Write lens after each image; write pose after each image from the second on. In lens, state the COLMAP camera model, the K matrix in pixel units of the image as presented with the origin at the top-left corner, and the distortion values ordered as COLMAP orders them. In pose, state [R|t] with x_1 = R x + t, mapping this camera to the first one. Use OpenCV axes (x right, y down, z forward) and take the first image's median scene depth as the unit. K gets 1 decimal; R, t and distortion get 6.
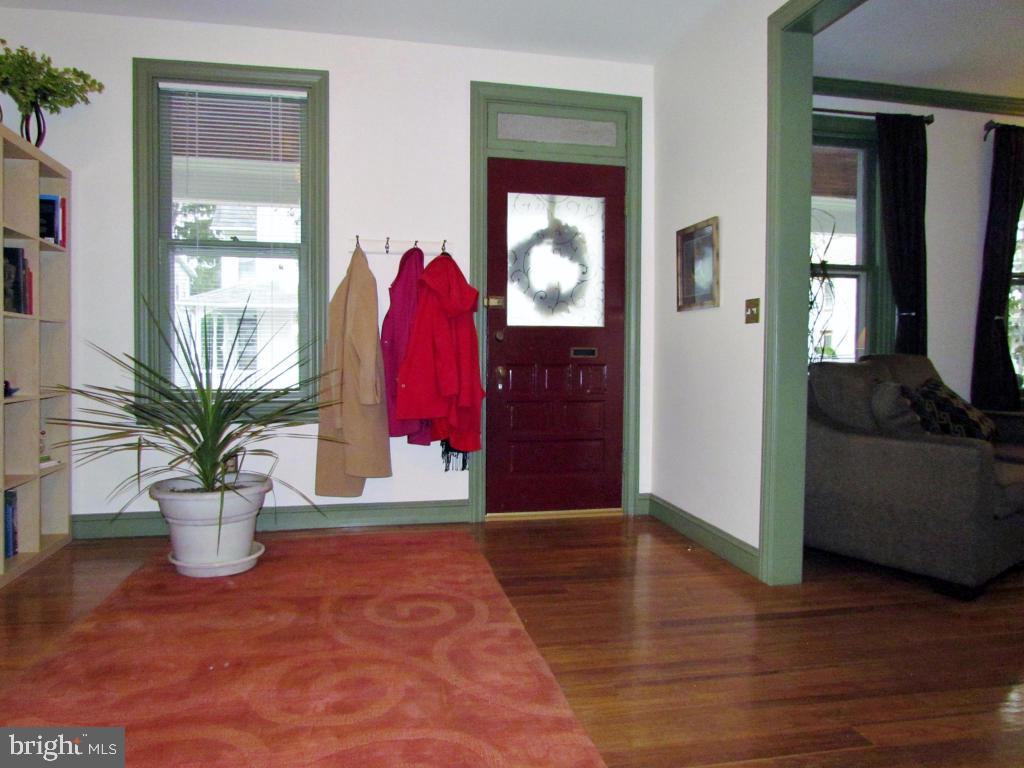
lens RADIAL K [[730.1, 0, 517.2], [0, 730.1, 377.1], [0, 0, 1]] dist [-0.013267, -0.005275]
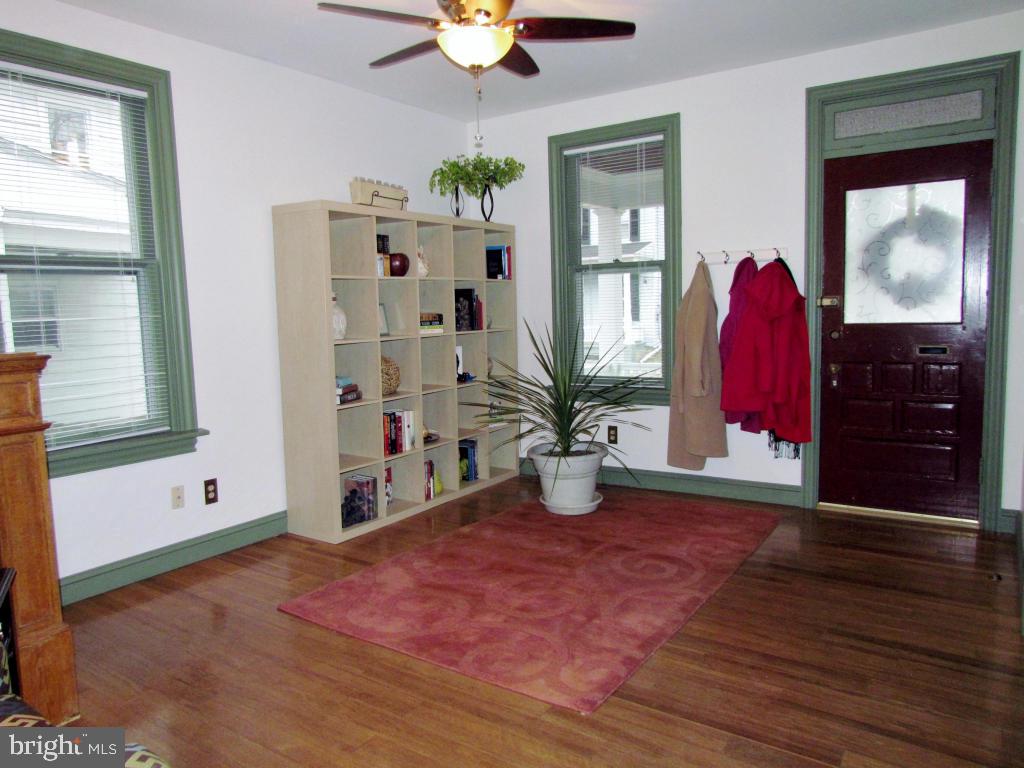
lens RADIAL K [[730.1, 0, 505.7], [0, 730.1, 383.2], [0, 0, 1]] dist [-0.013267, -0.005275]
pose [[0.690277, 0.050489, -0.721782, 0.415984], [0.013168, 0.996521, 0.082300, -0.081337], [0.723426, -0.066315, 0.687210, -0.046210]]
